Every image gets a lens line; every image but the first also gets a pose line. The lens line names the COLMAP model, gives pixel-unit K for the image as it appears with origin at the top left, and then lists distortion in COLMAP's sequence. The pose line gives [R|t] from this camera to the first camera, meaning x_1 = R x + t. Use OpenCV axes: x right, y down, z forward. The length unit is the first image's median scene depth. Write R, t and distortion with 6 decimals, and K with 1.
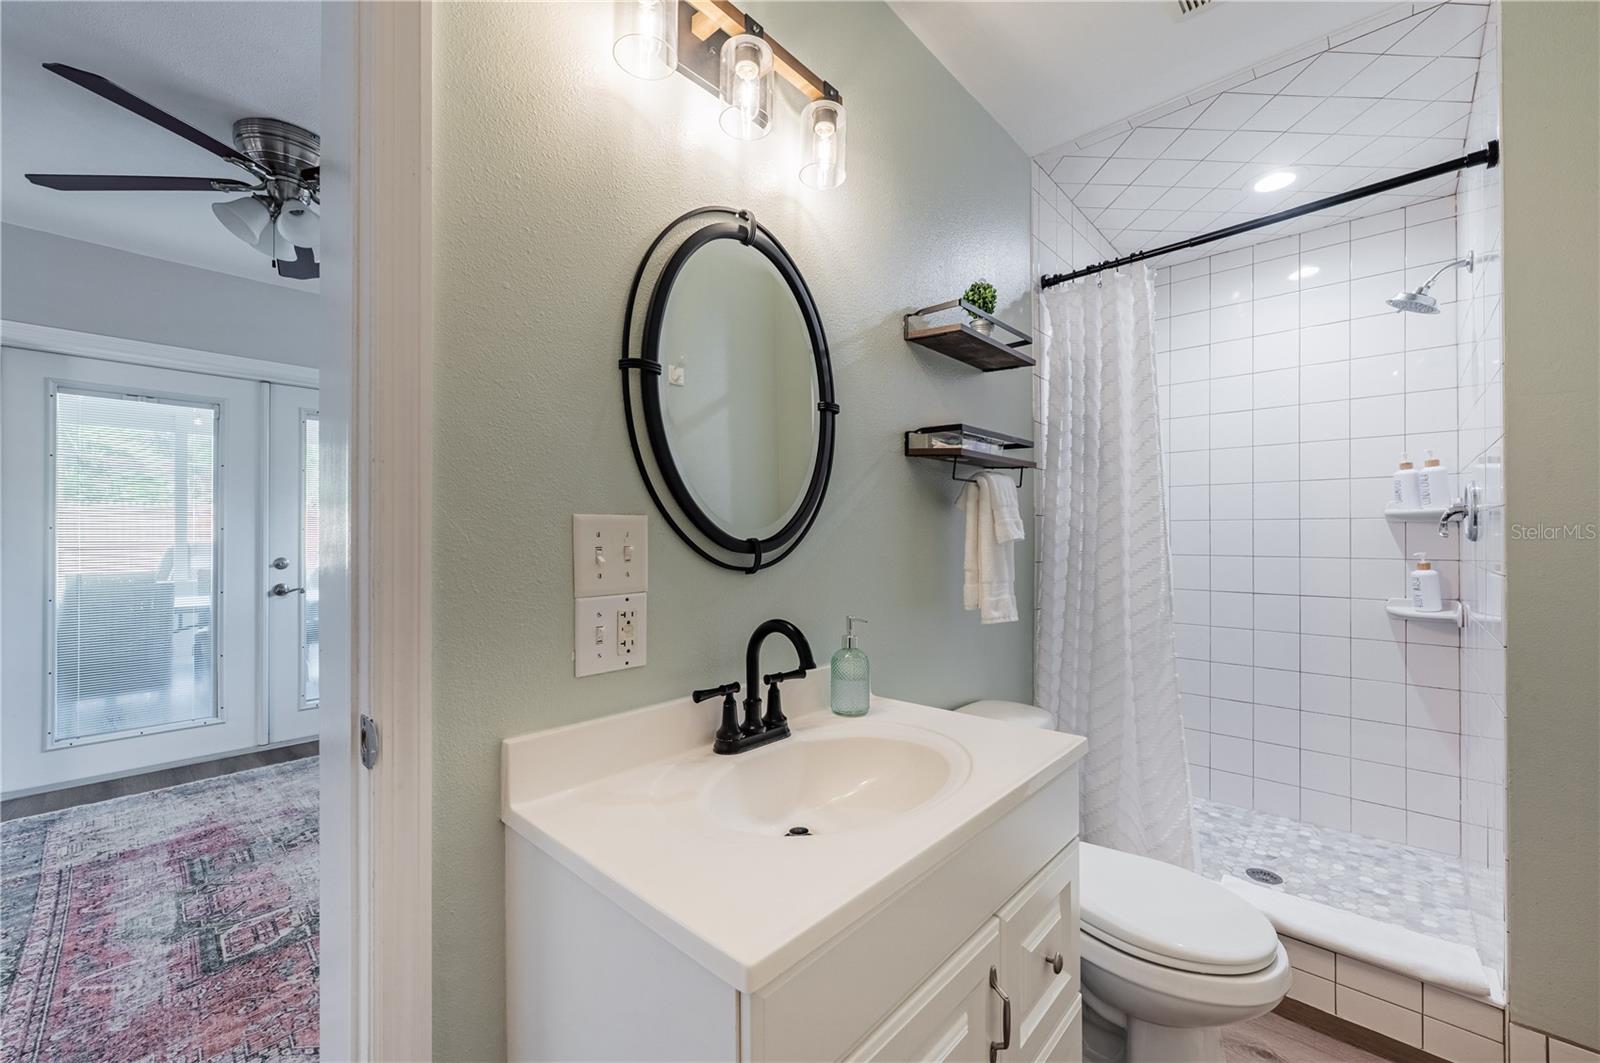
lens RADIAL K [[638.8, 0, 810.2], [0, 638.8, 532.8], [0, 0, 1]] dist [0.001193, 0.000528]
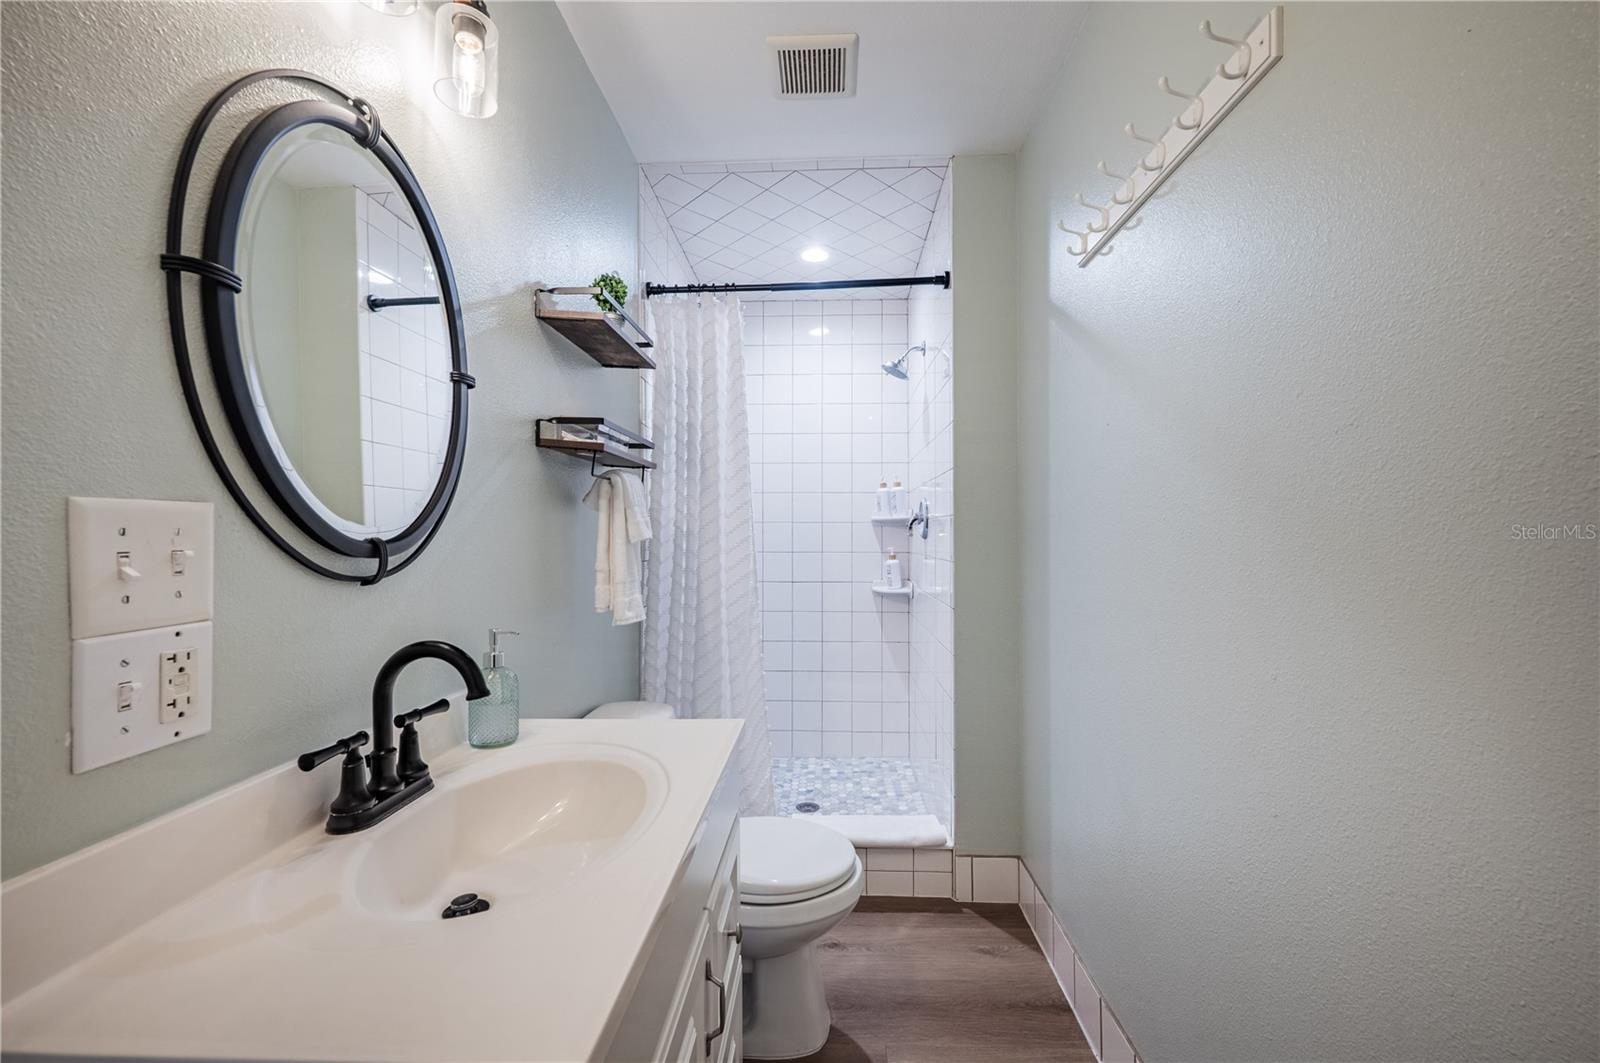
lens RADIAL K [[638.8, 0, 794.6], [0, 638.8, 533.1], [0, 0, 1]] dist [0.001193, 0.000528]
pose [[0.765763, 0.002421, 0.643118, -0.162127], [-0.002036, 0.999997, -0.001341, 0.002643], [-0.643120, -0.000283, 0.765766, 0.083801]]
